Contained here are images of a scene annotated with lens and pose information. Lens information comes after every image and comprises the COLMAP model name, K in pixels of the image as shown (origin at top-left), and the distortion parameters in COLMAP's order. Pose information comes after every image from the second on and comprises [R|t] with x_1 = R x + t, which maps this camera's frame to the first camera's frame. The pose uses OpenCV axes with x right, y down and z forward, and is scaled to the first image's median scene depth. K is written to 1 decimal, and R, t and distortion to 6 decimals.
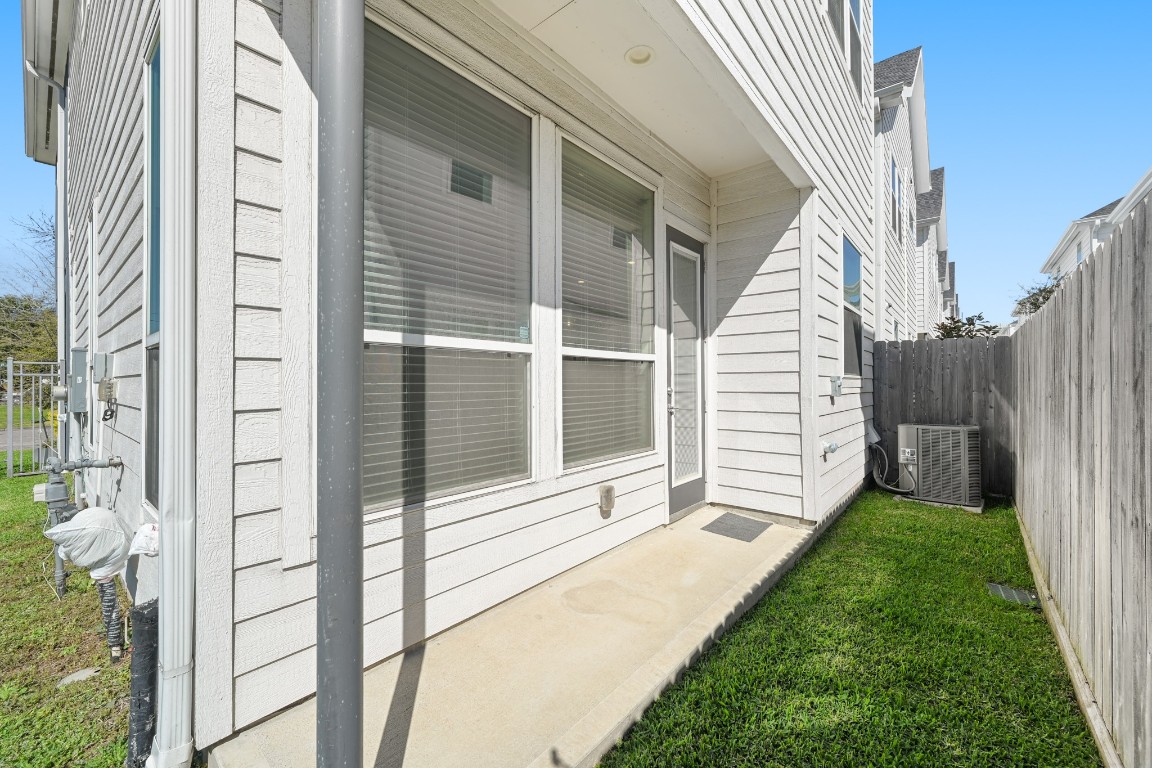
lens RADIAL K [[461.5, 0, 573.5], [0, 461.5, 383.3], [0, 0, 1]] dist [0.000893, 0.000126]
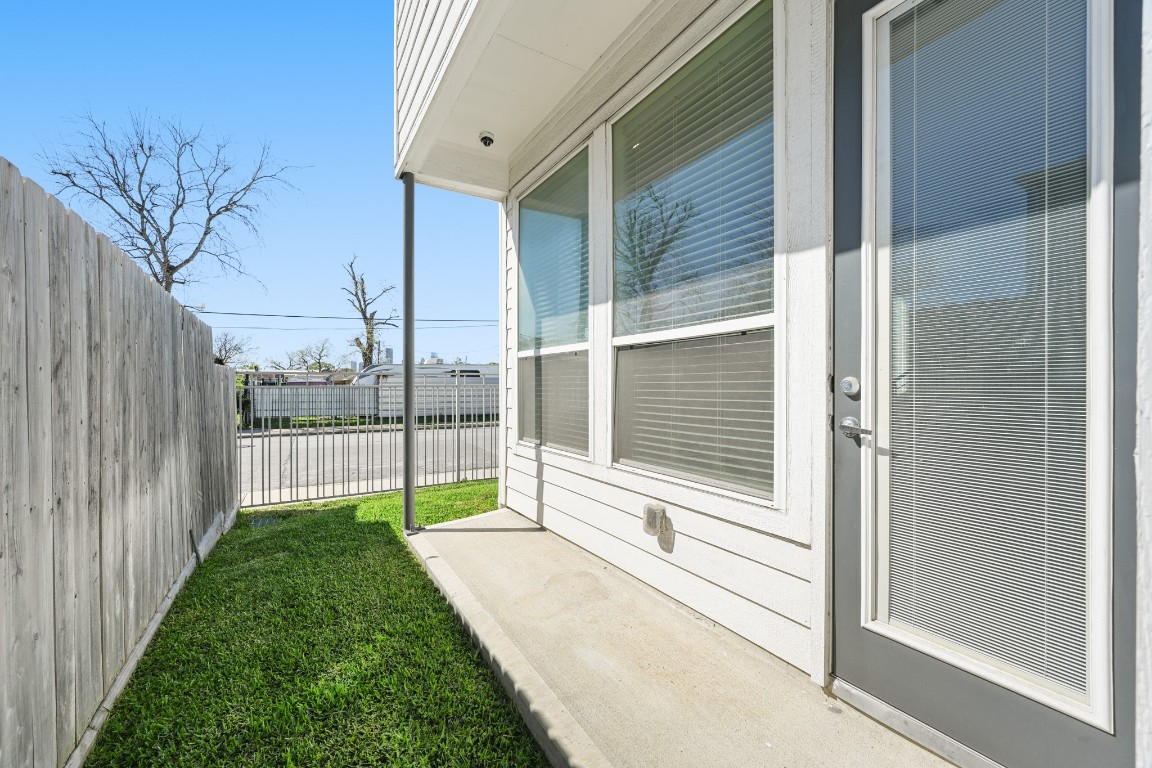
lens RADIAL K [[461.5, 0, 573.5], [0, 461.5, 383.3], [0, 0, 1]] dist [0.000893, 0.000126]
pose [[-0.322209, 0.004754, -0.946657, 0.968498], [0.006158, 0.999977, 0.002926, 0.014958], [0.946649, -0.004887, -0.322230, 1.275816]]
